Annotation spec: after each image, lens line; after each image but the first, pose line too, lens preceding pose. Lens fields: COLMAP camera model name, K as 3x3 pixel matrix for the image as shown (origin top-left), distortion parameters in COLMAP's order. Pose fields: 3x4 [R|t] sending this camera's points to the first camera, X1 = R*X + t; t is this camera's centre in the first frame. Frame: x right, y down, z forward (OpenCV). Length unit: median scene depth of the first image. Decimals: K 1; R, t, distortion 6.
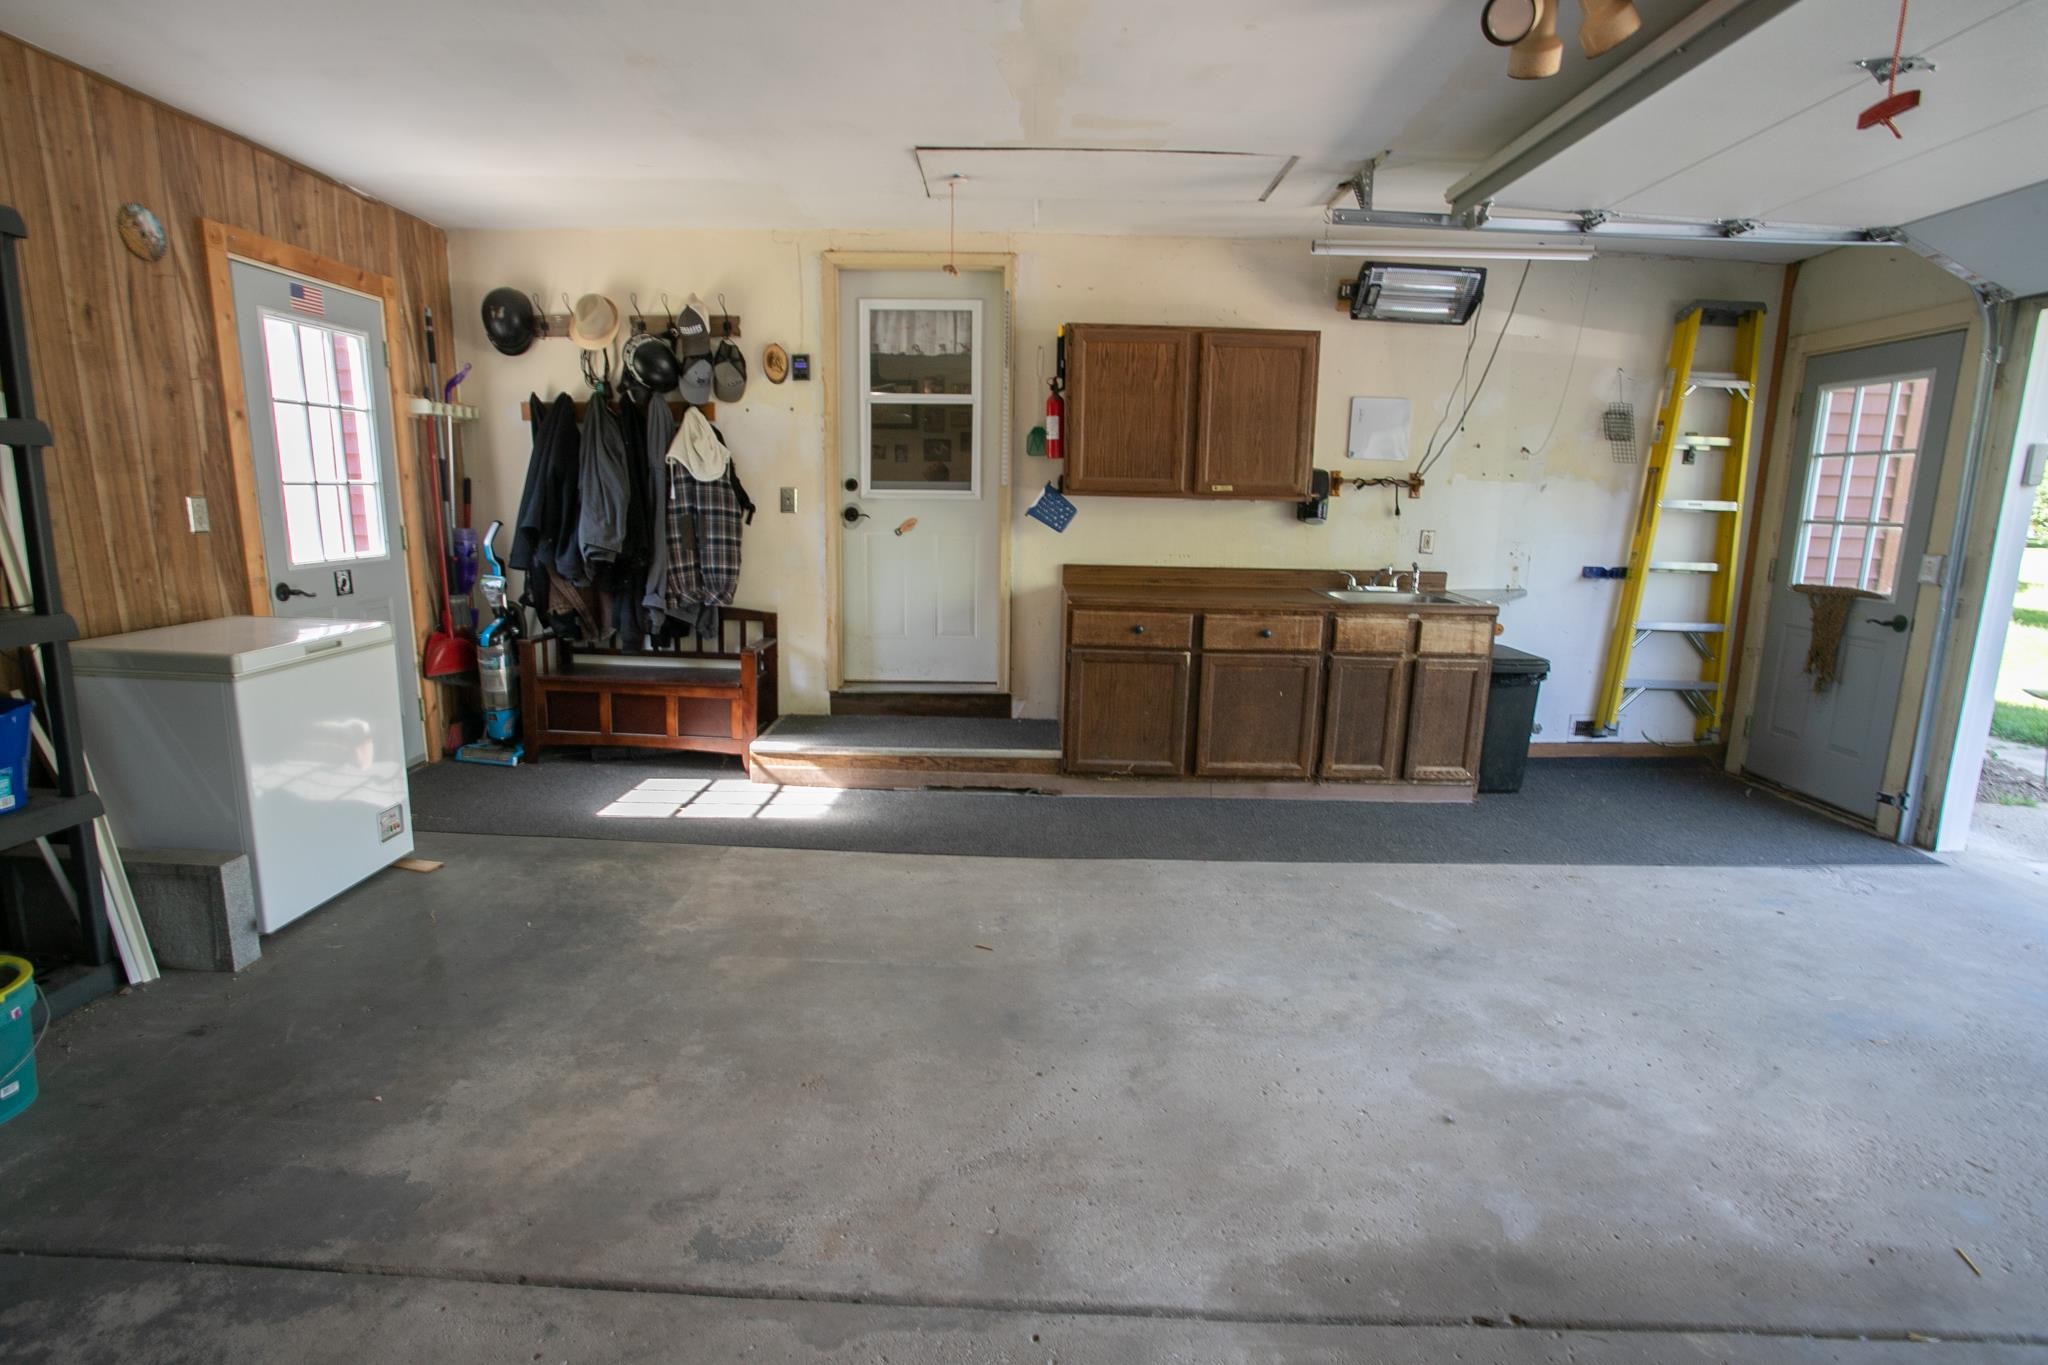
lens RADIAL K [[987.5, 0, 1021.1], [0, 987.5, 691.3], [0, 0, 1]] dist [-0.039063, 0.002069]
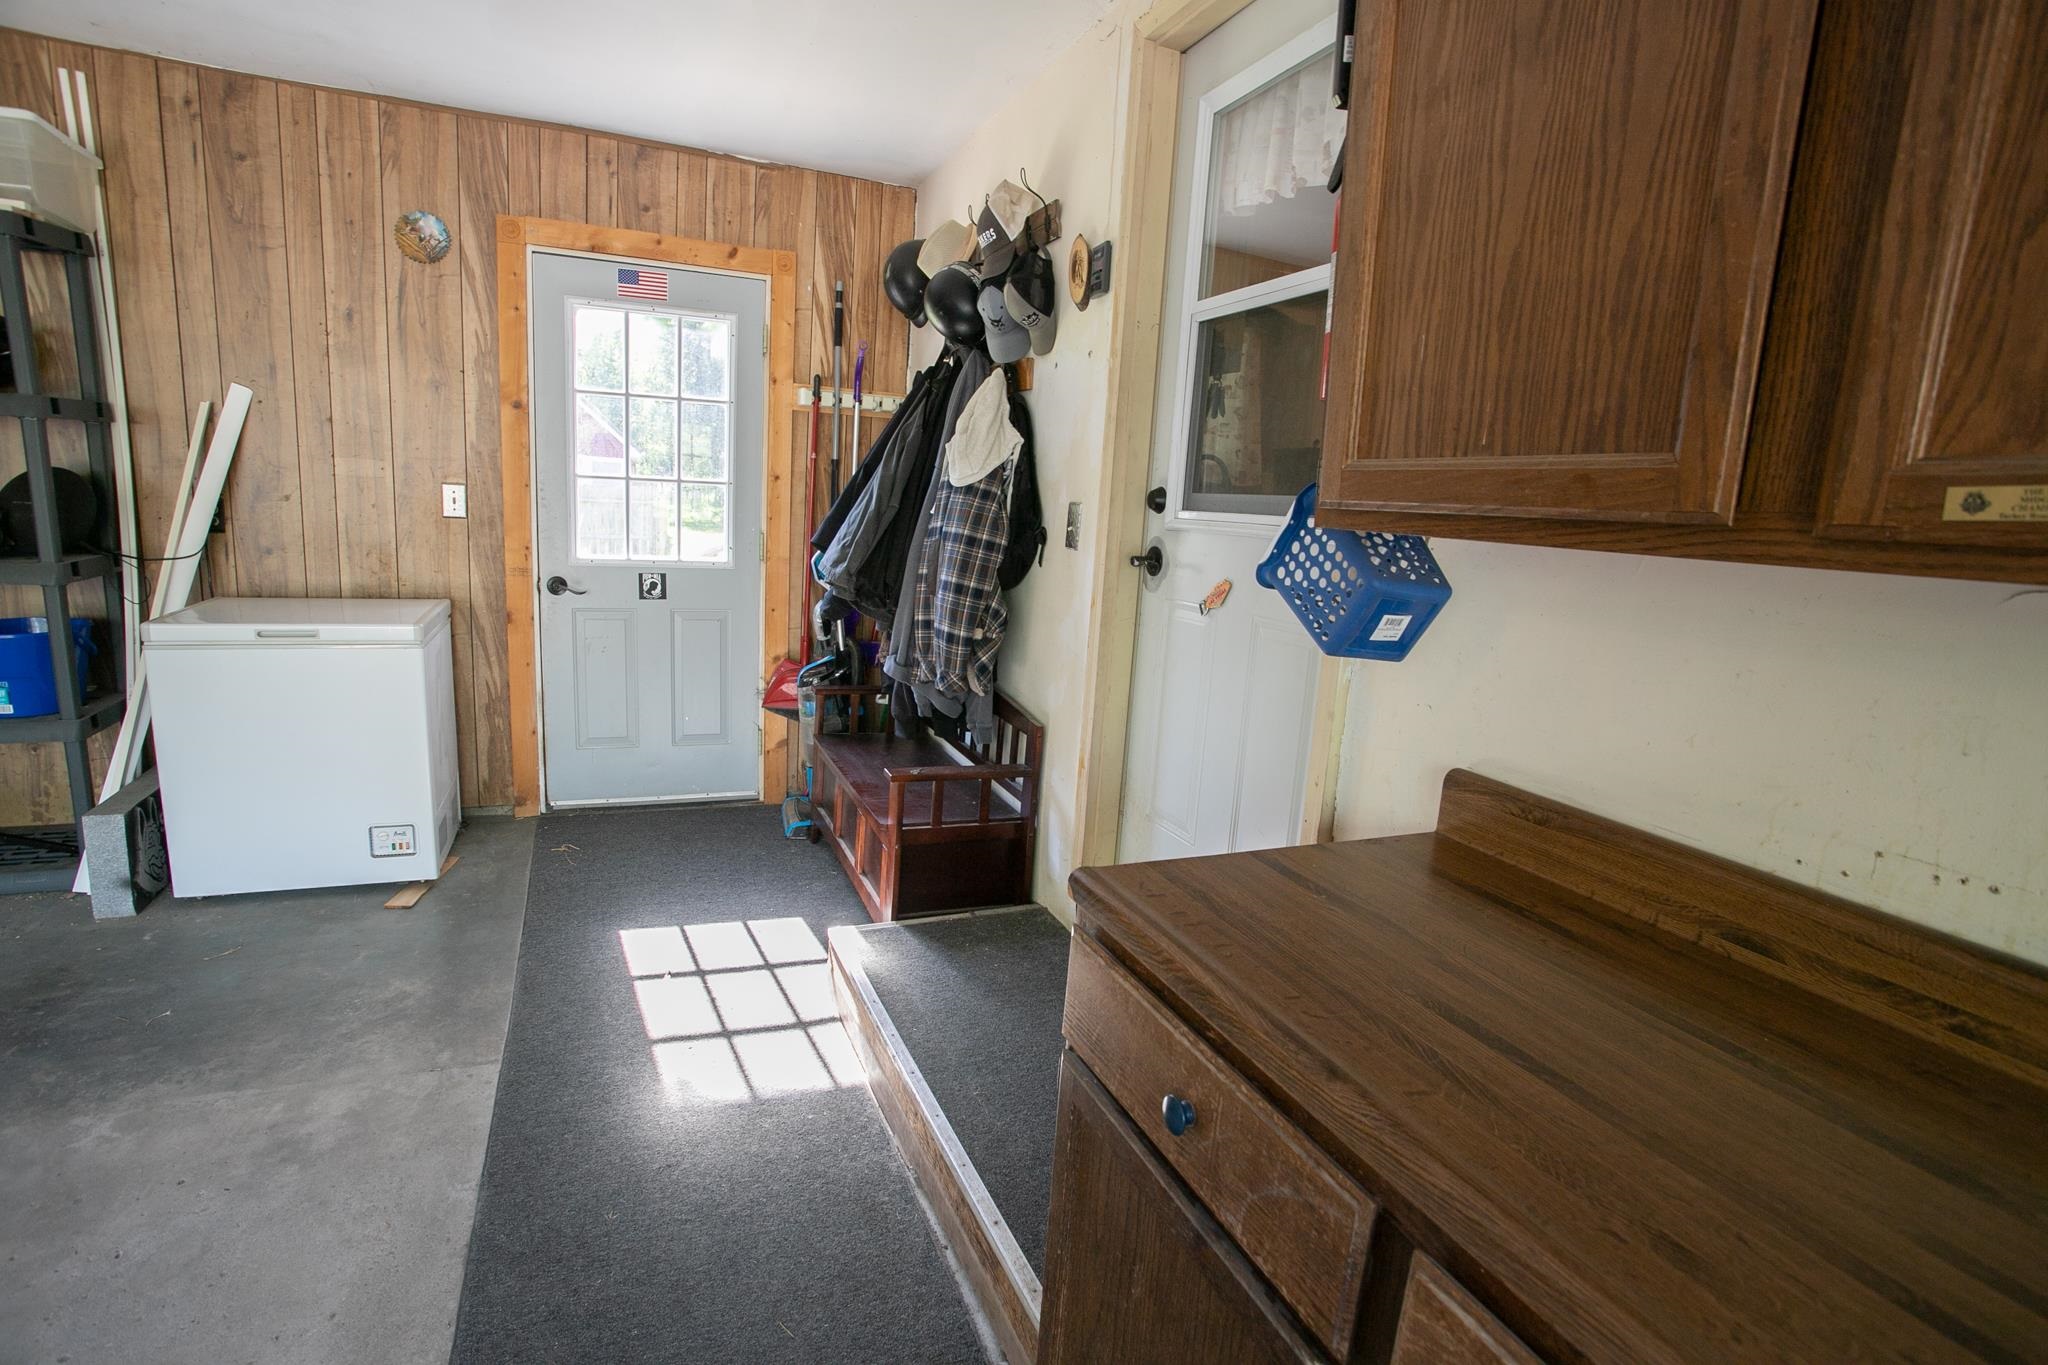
lens RADIAL K [[987.5, 0, 1018.7], [0, 987.5, 683.4], [0, 0, 1]] dist [-0.039063, 0.002069]
pose [[0.385937, 0.174085, -0.905951, 0.365485], [-0.230707, 0.969042, 0.087927, -0.215731], [0.893211, 0.175075, 0.414152, 1.091203]]
